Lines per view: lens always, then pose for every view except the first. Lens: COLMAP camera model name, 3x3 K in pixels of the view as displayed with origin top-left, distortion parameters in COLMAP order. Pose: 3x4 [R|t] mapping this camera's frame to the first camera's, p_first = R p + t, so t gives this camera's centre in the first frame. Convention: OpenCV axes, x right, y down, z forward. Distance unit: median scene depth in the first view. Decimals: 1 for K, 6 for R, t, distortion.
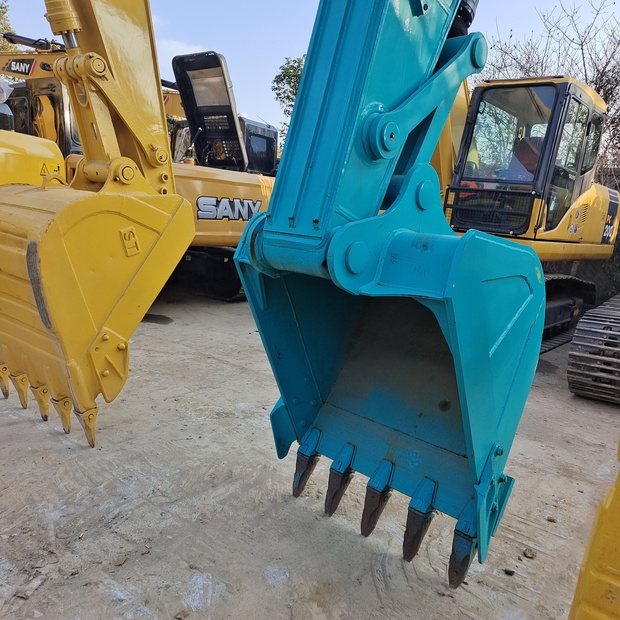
lens RADIAL K [[552.6, 0, 318.0], [0, 552.6, 309.5], [0, 0, 1]] dist [0.033312, 0.008042]
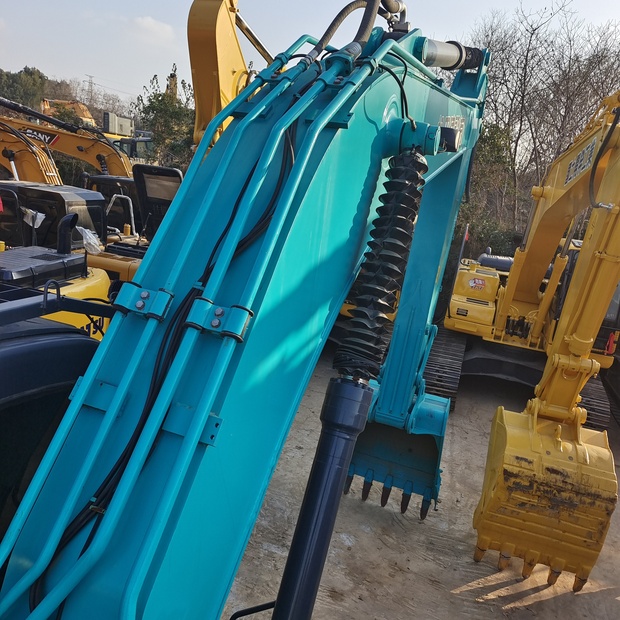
lens RADIAL K [[552.6, 0, 318.0], [0, 552.6, 309.5], [0, 0, 1]] dist [0.033312, 0.008042]
pose [[0.923708, -0.055689, 0.379028, -1.093324], [0.012004, 0.993100, 0.116657, -0.774394], [-0.382909, -0.103207, 0.918003, -1.097169]]
